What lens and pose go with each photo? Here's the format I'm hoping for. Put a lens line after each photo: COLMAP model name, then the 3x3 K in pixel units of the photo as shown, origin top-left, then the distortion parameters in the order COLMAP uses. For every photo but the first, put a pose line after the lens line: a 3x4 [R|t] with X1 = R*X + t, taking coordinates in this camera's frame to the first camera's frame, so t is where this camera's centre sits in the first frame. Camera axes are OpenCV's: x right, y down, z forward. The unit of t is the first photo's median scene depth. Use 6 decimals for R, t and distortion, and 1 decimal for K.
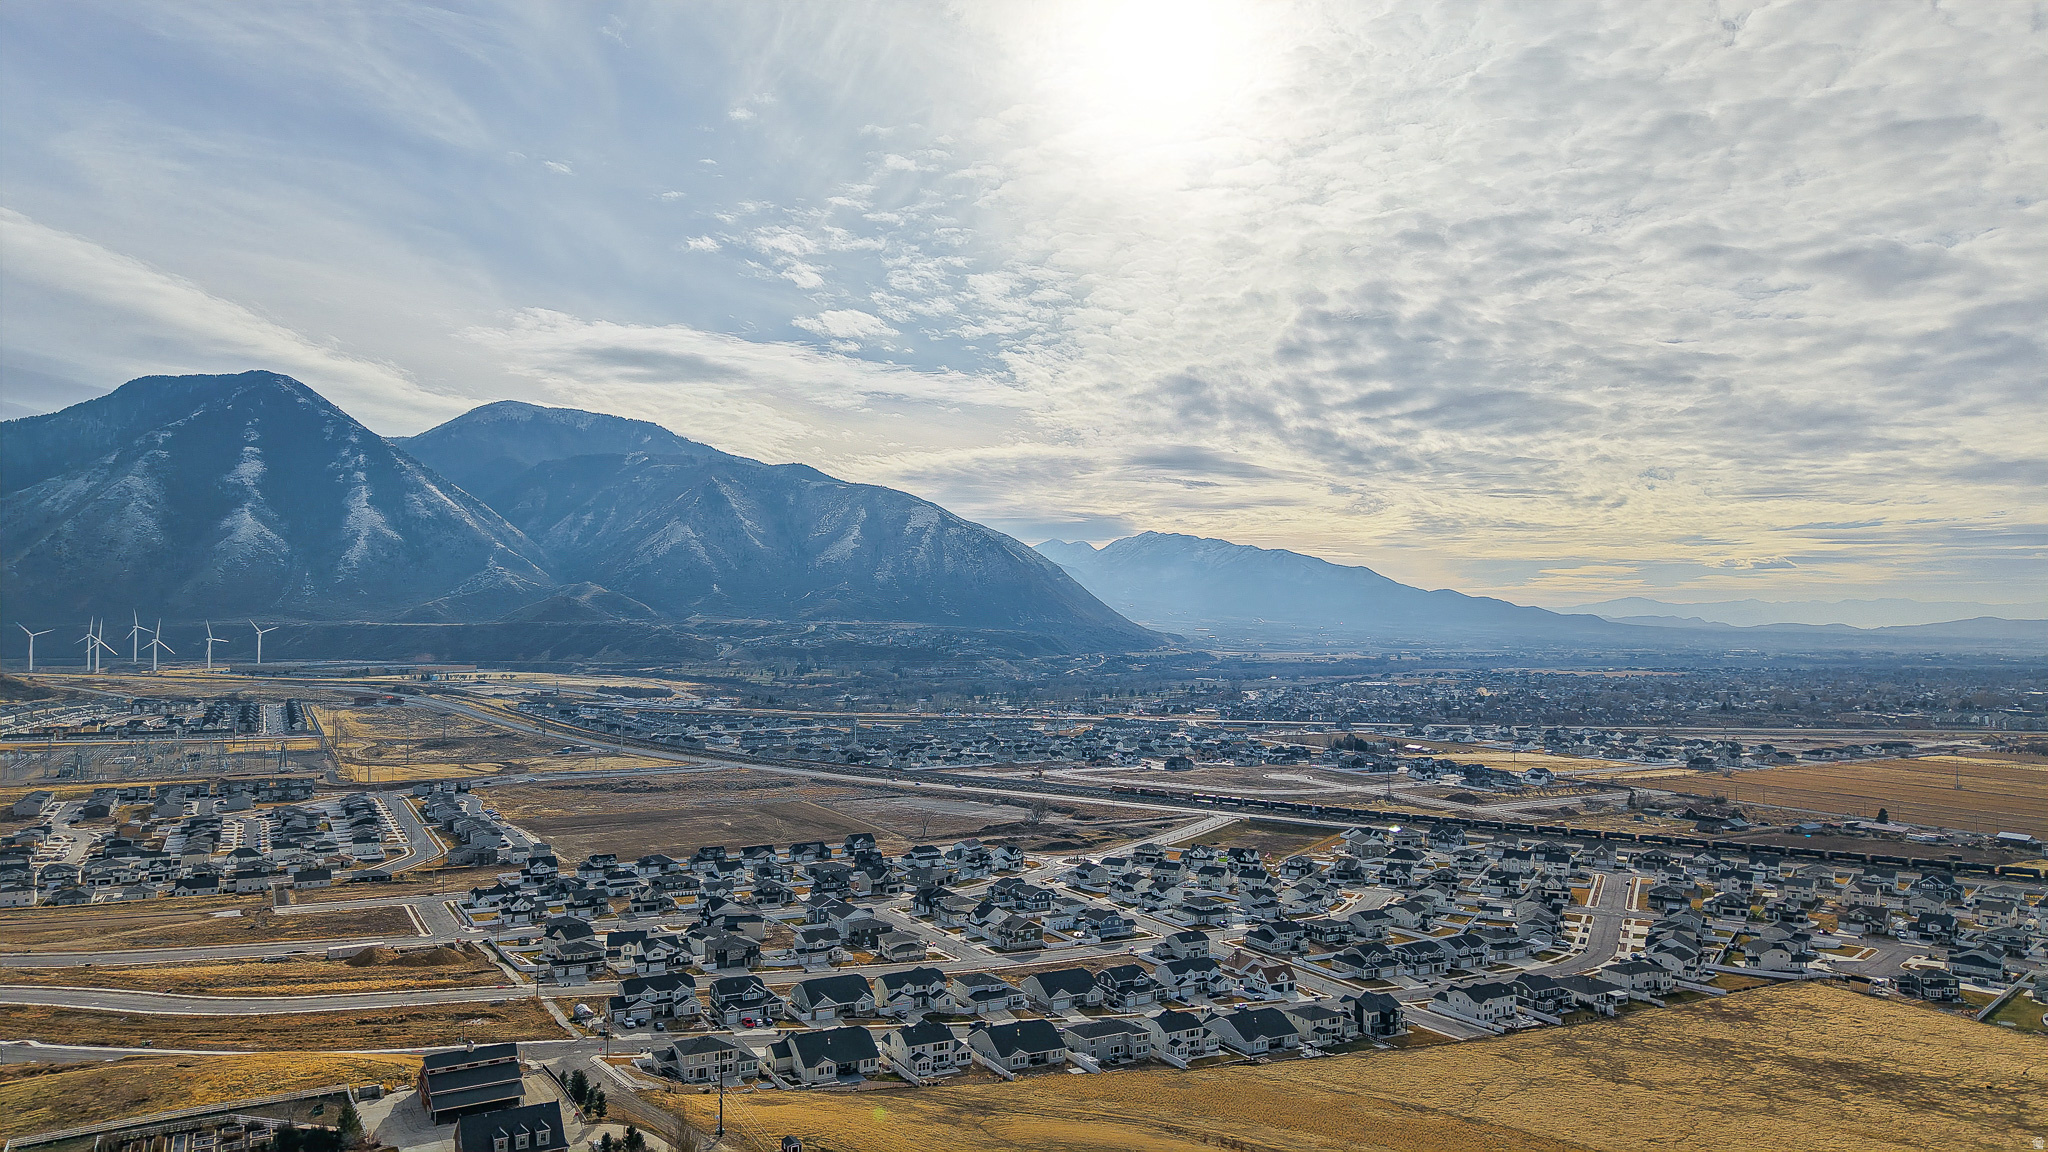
lens RADIAL K [[1373.5, 0, 1035.4], [0, 1373.5, 572.6], [0, 0, 1]] dist [0.017507, -0.014781]
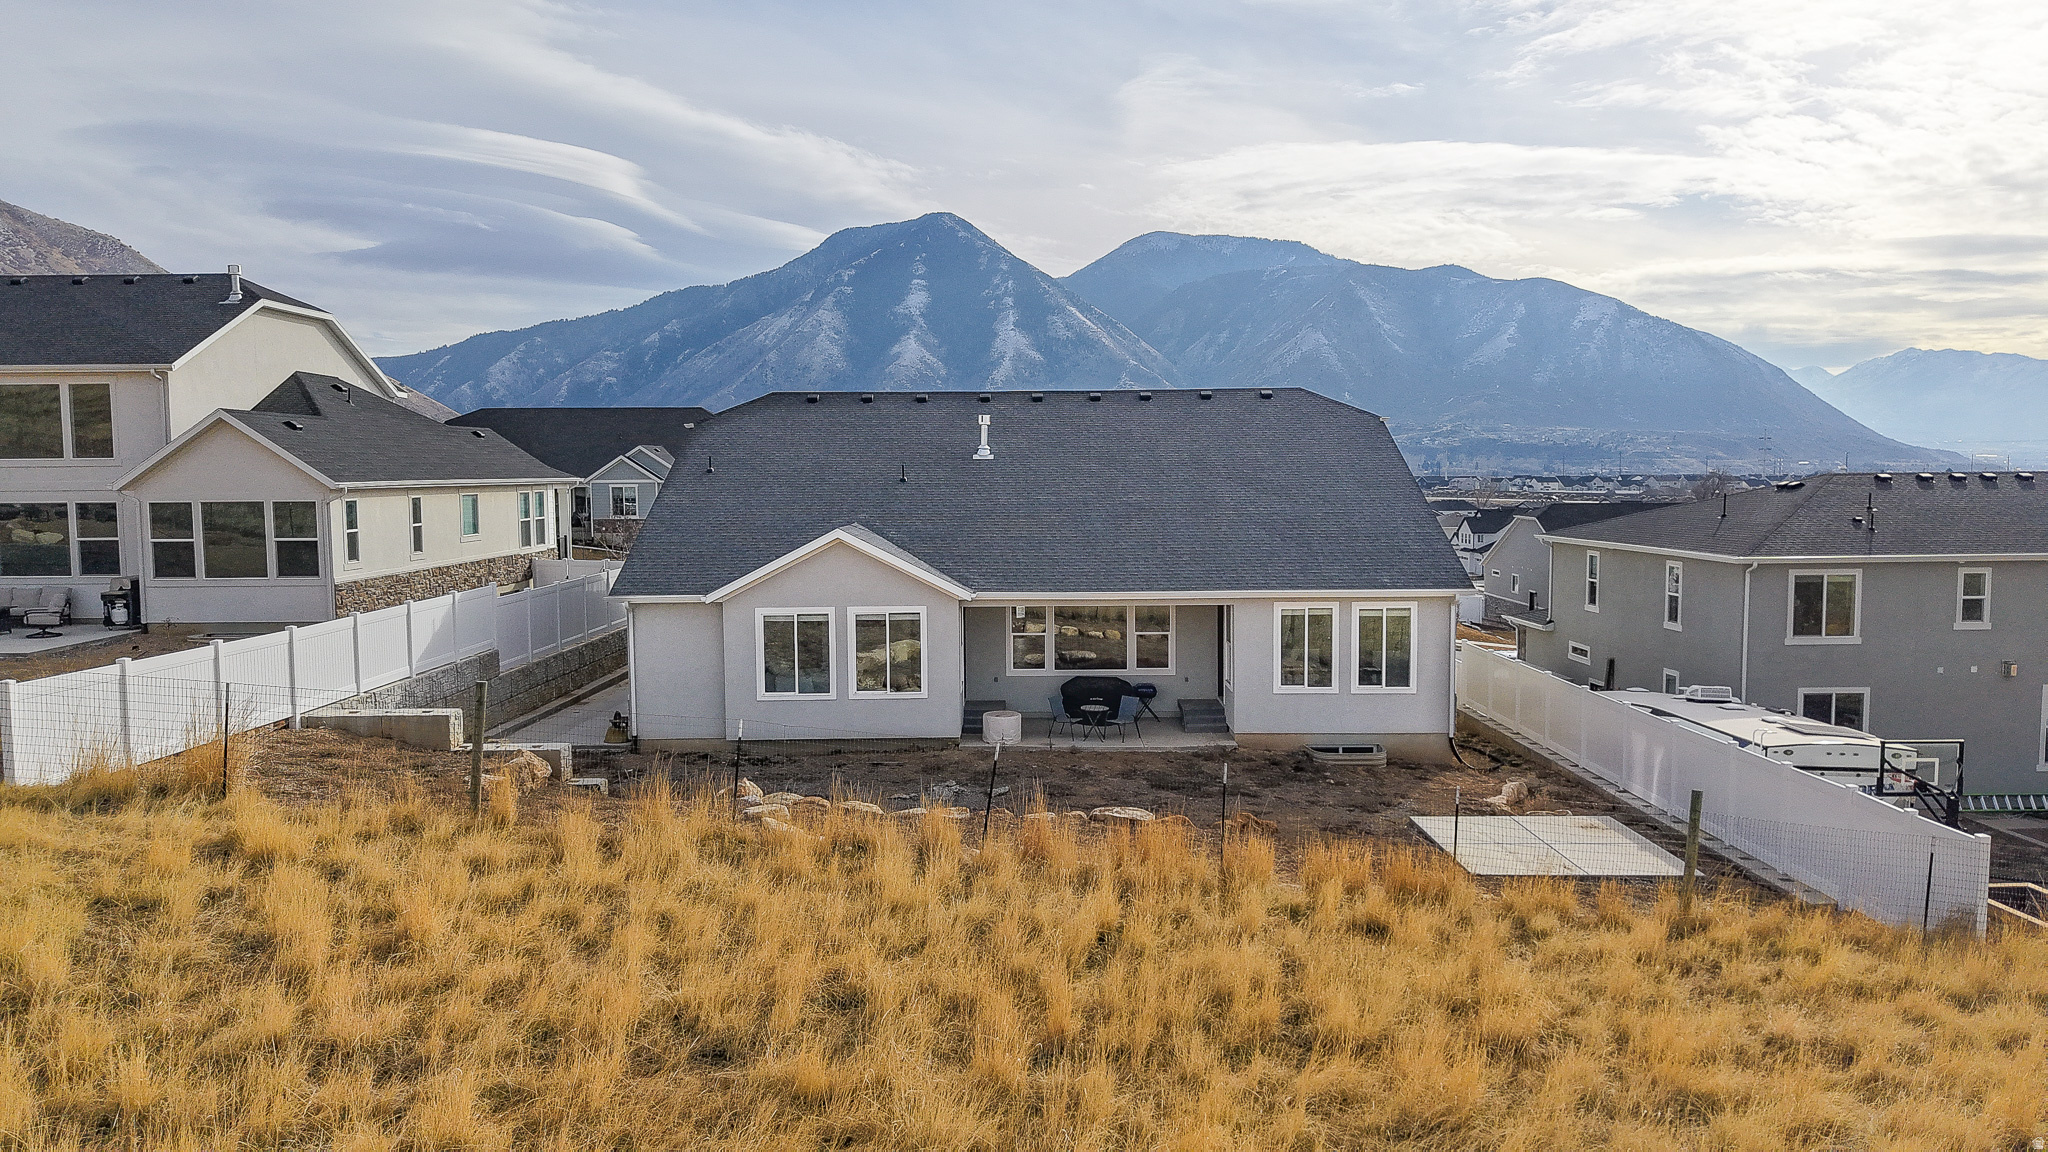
lens RADIAL K [[1373.5, 0, 1029.4], [0, 1373.5, 571.0], [0, 0, 1]] dist [0.017507, -0.014781]
pose [[0.887113, 0.027950, -0.460704, 0.004243], [0.019968, 0.994906, 0.098807, 0.037082], [0.461119, -0.096852, 0.882037, 0.100884]]
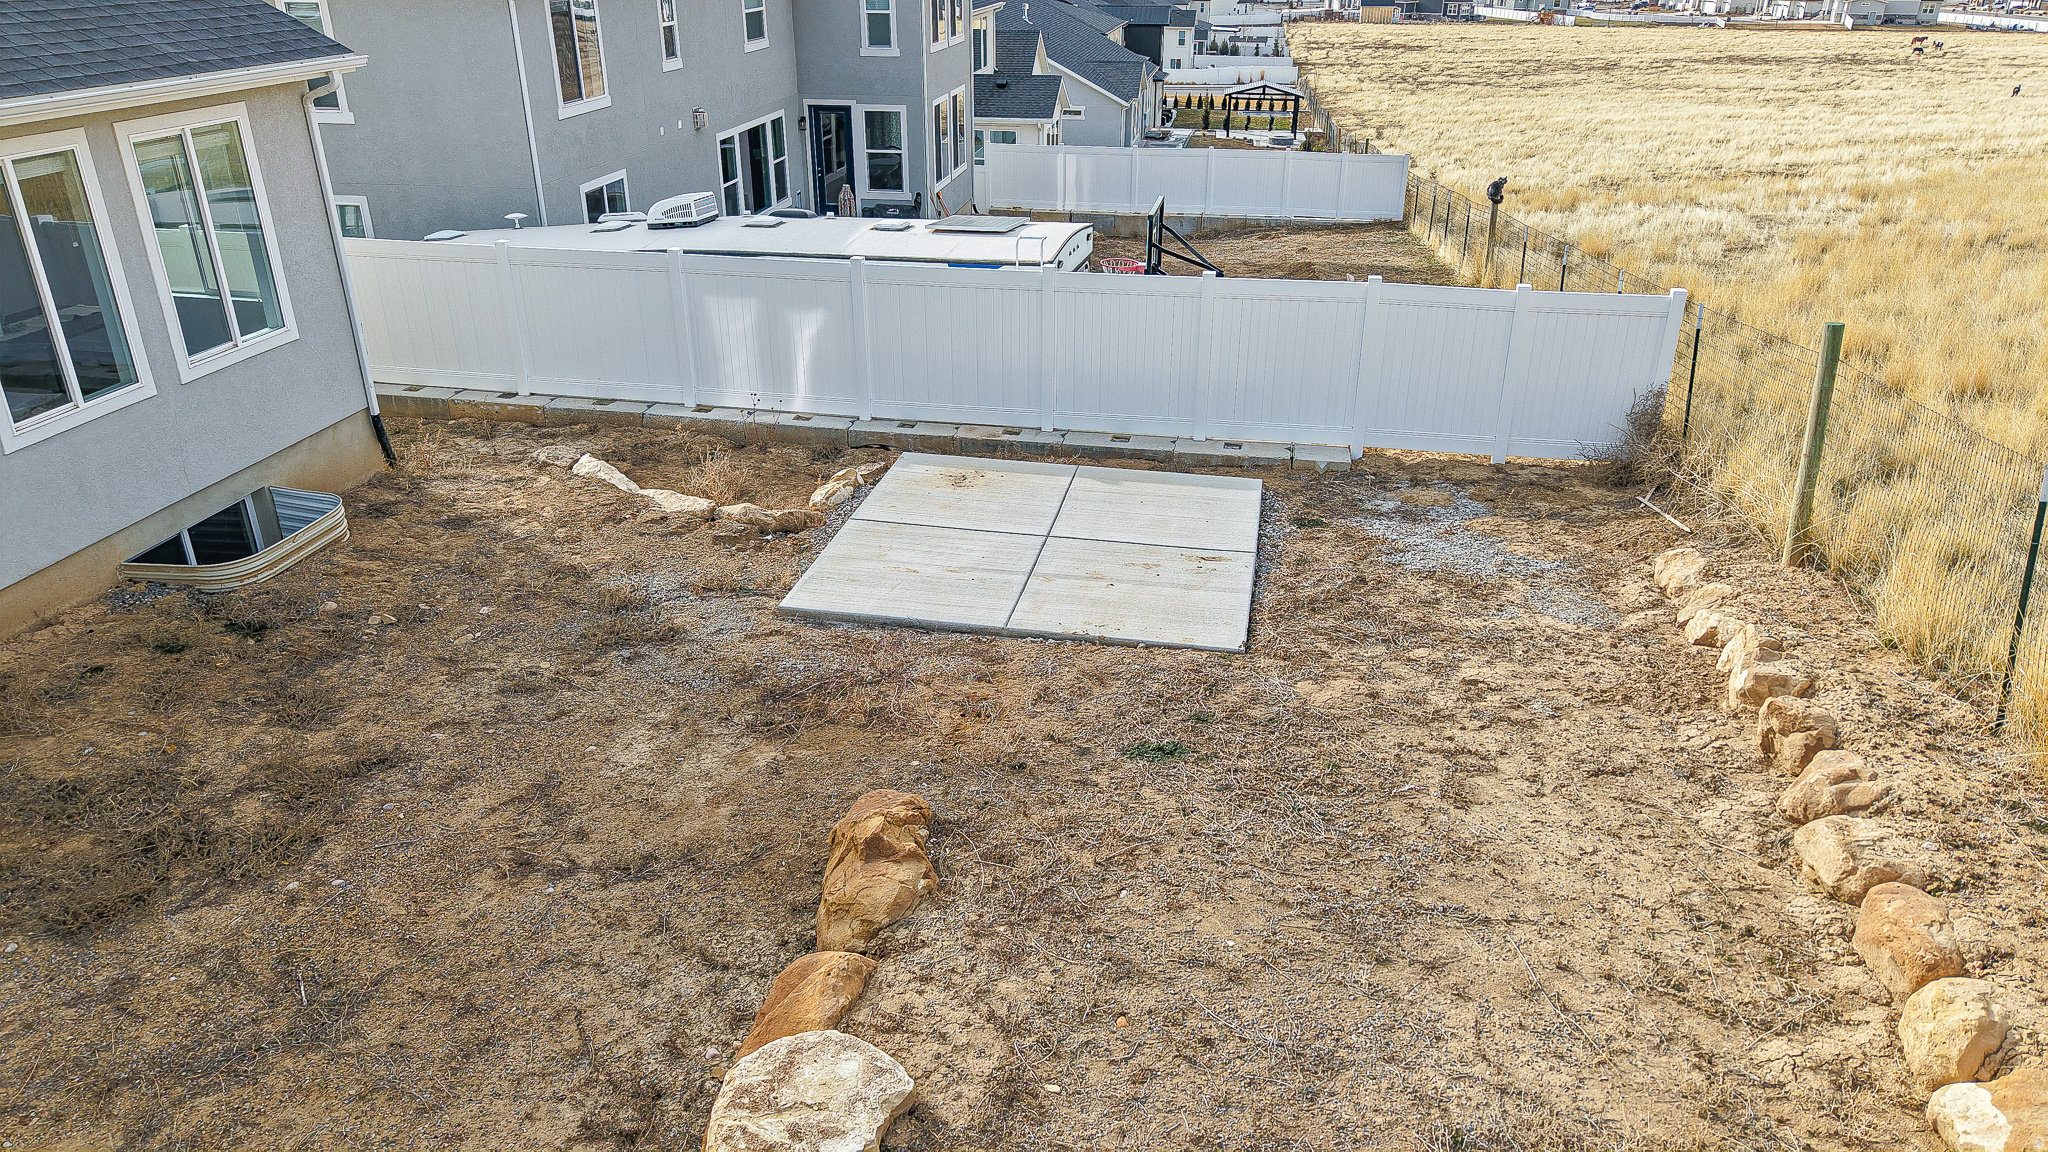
lens RADIAL K [[1373.5, 0, 1018.7], [0, 1373.5, 561.5], [0, 0, 1]] dist [0.017507, -0.014781]
pose [[0.626965, -0.325498, 0.707790, 0.000096], [-0.024136, 0.899980, 0.435262, 0.037819], [-0.778673, -0.289977, 0.556400, 0.107189]]
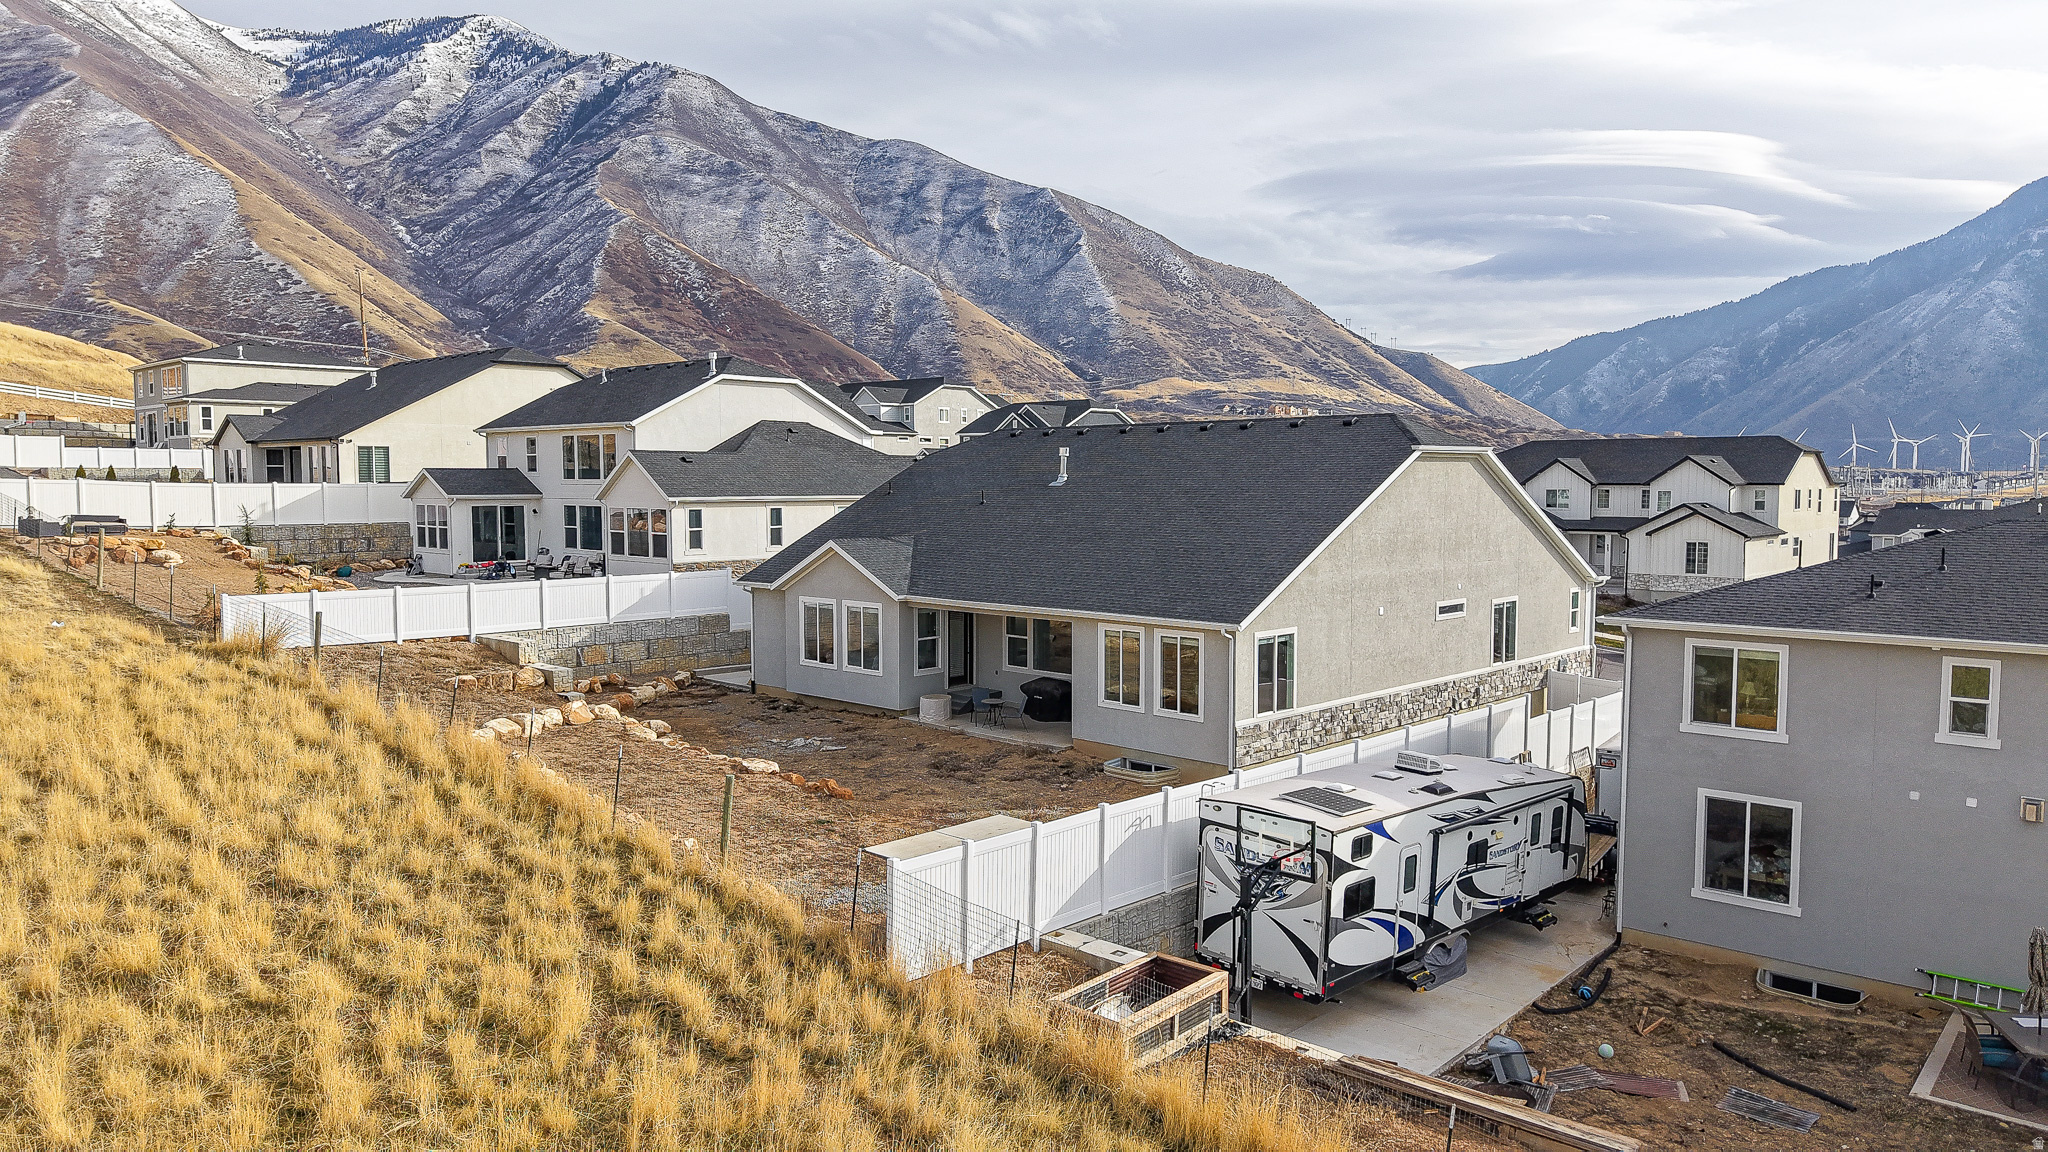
lens RADIAL K [[1373.5, 0, 1017.7], [0, 1373.5, 582.1], [0, 0, 1]] dist [0.017507, -0.014781]
pose [[0.320716, 0.072412, -0.944403, 0.011781], [0.026995, 0.995970, 0.085533, 0.037056], [0.946791, -0.052926, 0.317468, 0.106815]]
